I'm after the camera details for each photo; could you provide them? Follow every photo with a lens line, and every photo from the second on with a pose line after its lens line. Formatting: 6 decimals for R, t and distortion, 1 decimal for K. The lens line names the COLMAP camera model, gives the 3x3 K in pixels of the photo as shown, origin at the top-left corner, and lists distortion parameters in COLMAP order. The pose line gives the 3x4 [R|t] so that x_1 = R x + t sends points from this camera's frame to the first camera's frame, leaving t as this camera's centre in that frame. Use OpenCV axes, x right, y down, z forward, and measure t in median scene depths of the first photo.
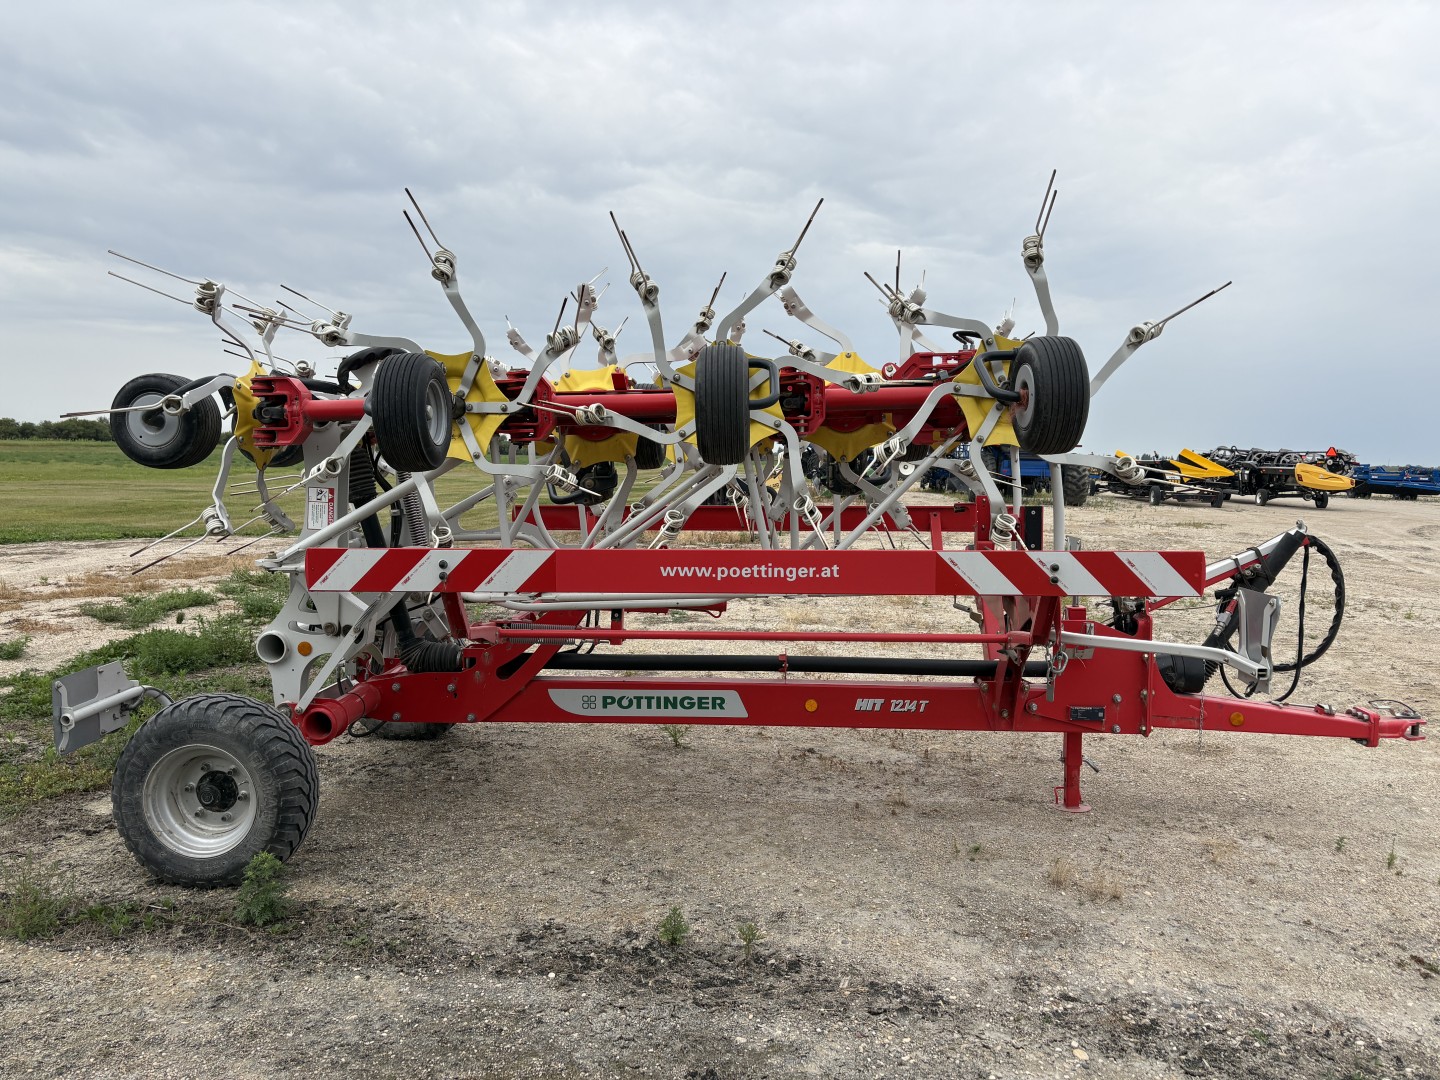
lens RADIAL K [[1090.4, 0, 722.8], [0, 1090.4, 535.5], [0, 0, 1]] dist [0.056712, -0.064127]
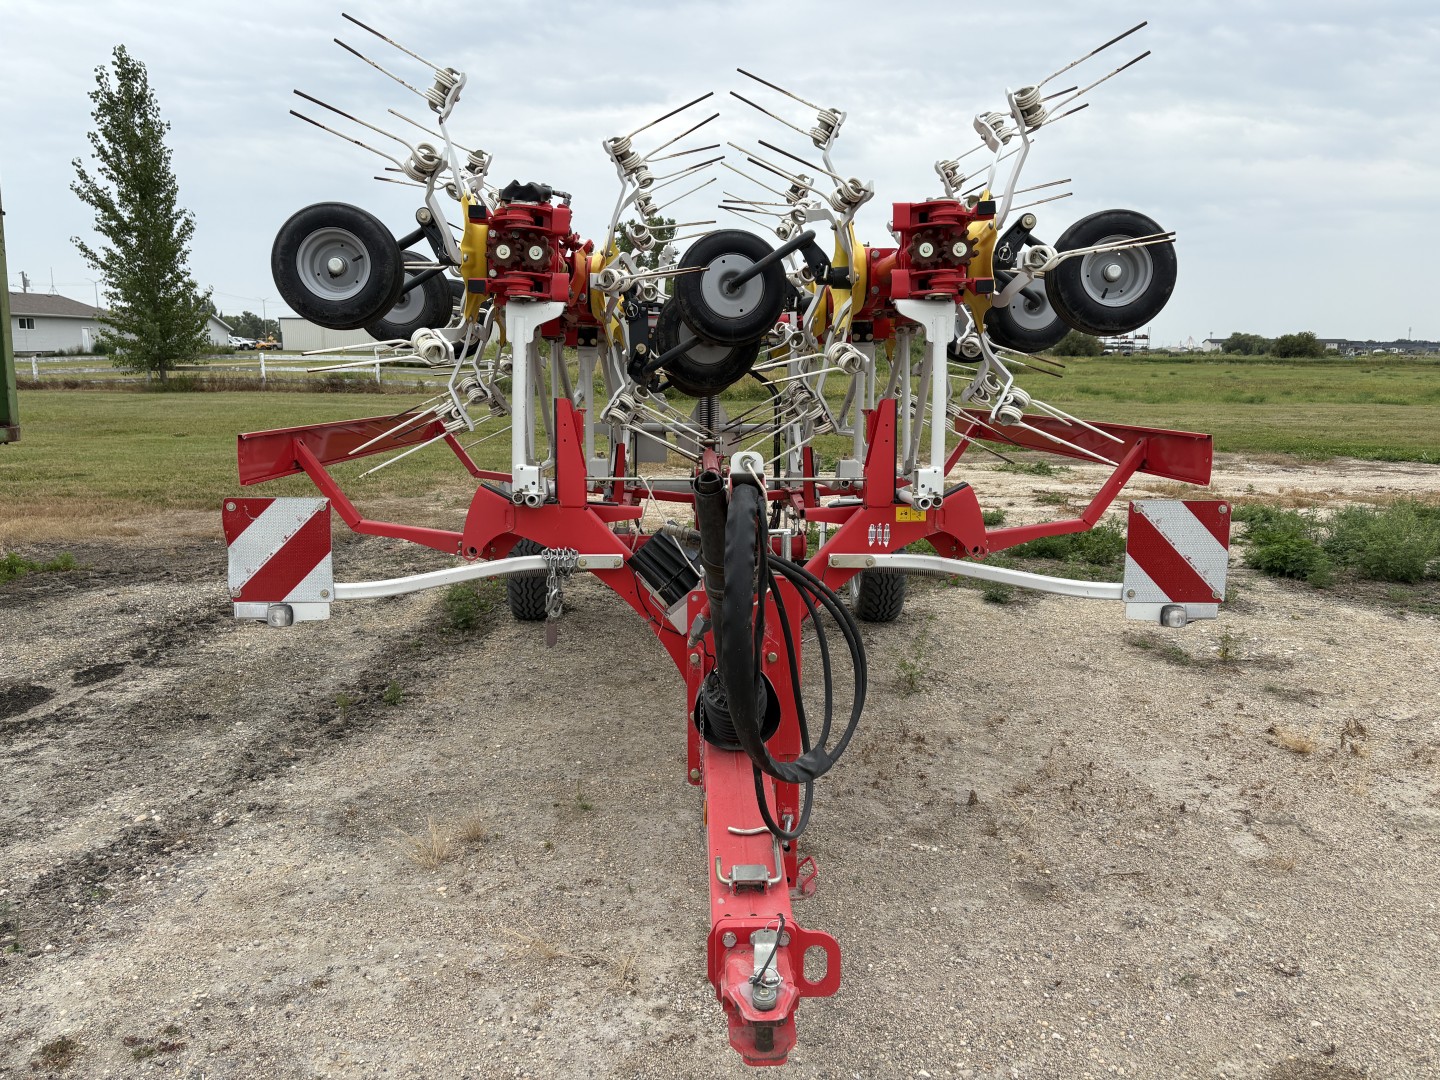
lens RADIAL K [[1090.4, 0, 722.8], [0, 1090.4, 535.5], [0, 0, 1]] dist [0.056712, -0.064127]
pose [[0.092191, 0.145095, -0.985113, 1.171887], [-0.083101, 0.986996, 0.137596, -0.052303], [0.992268, 0.069179, 0.103050, 1.126640]]
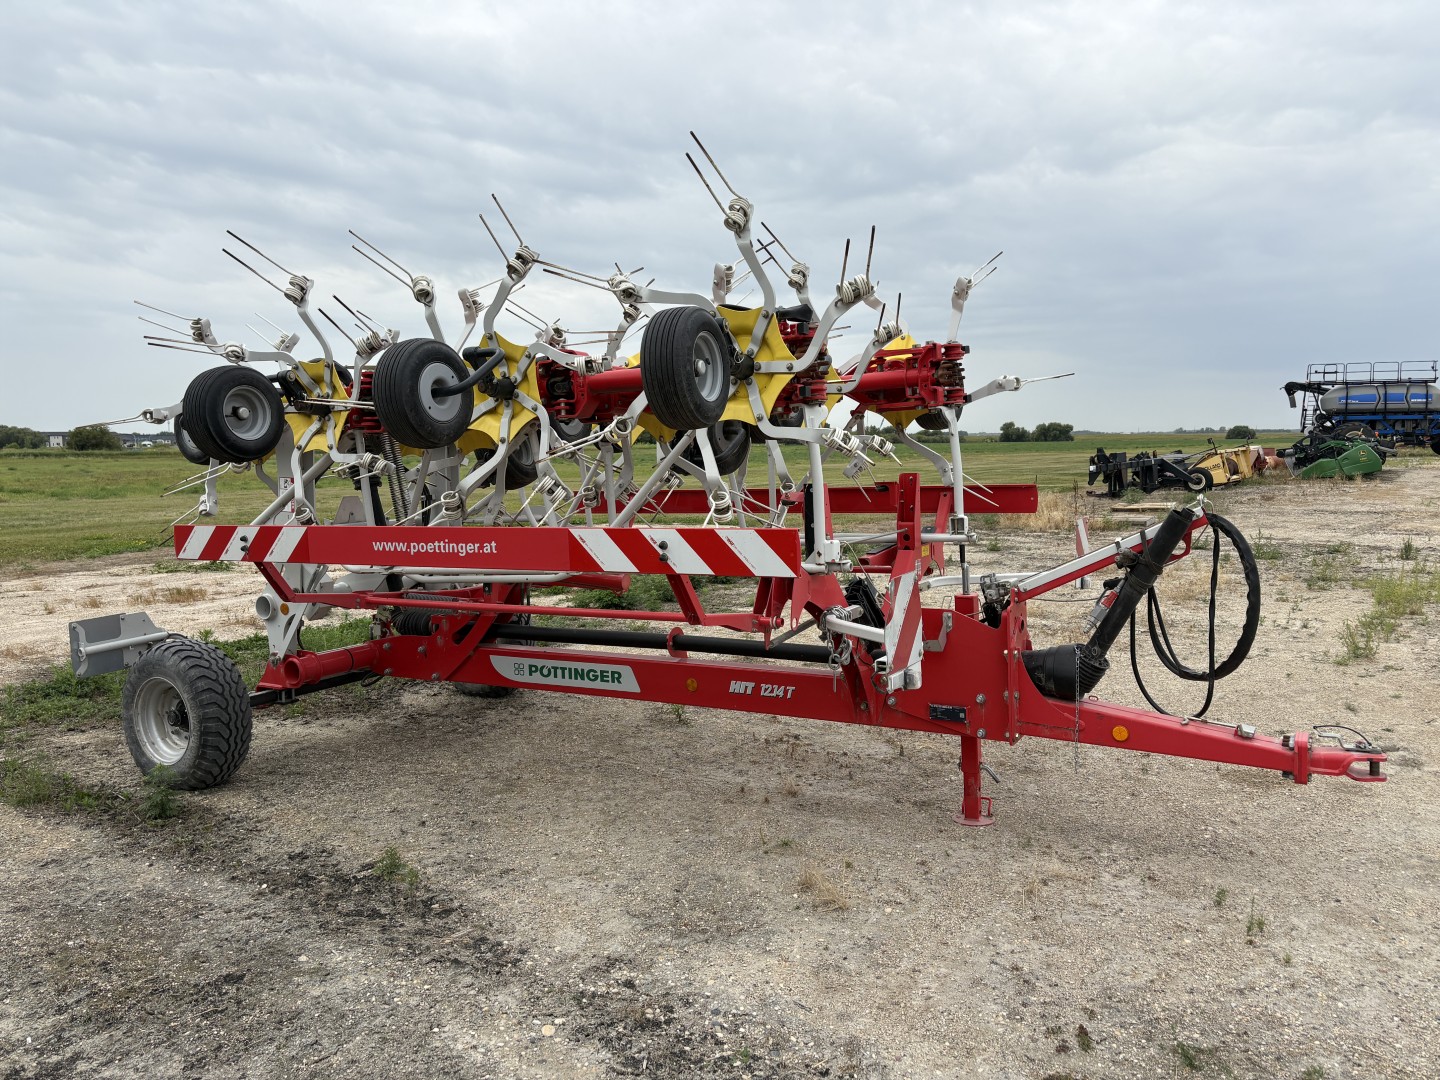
lens RADIAL K [[1090.4, 0, 722.8], [0, 1090.4, 535.5], [0, 0, 1]] dist [0.056712, -0.064127]
pose [[0.894668, 0.005825, -0.446693, 0.680649], [-0.002025, 0.999958, 0.008983, 0.010195], [0.446726, -0.007132, 0.894642, 0.137867]]
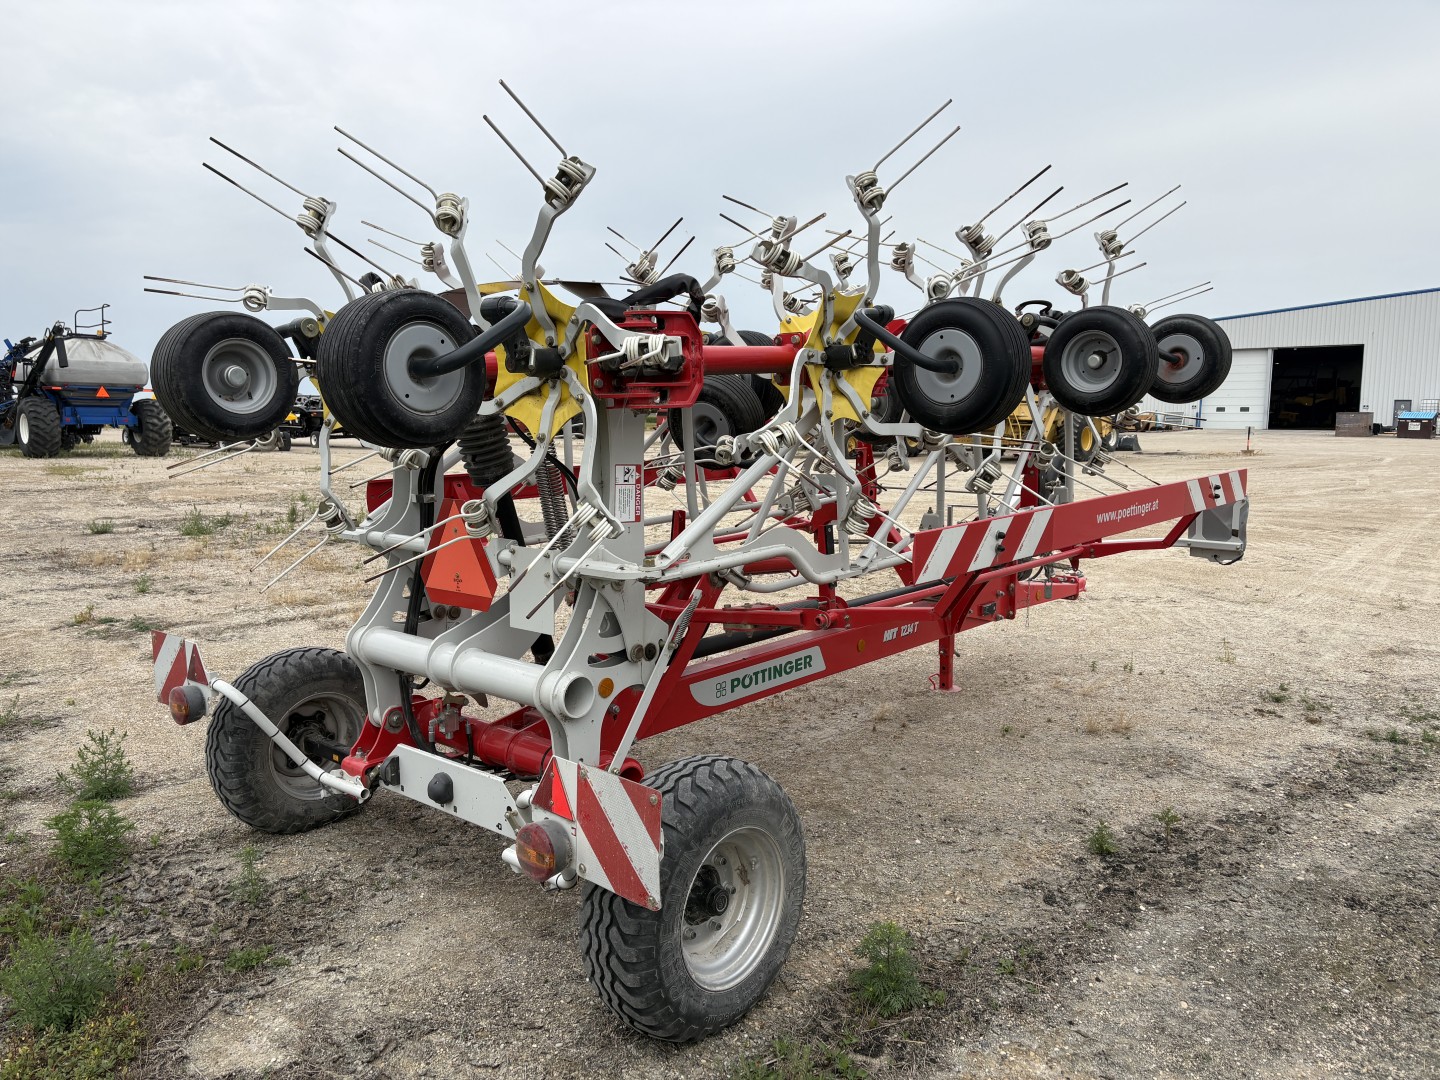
lens RADIAL K [[1090.4, 0, 722.8], [0, 1090.4, 535.5], [0, 0, 1]] dist [0.056712, -0.064127]
pose [[0.618536, -0.108359, 0.778249, -0.992671], [0.068394, 0.994111, 0.084056, -0.058691], [-0.782774, 0.001236, 0.622305, 0.550304]]
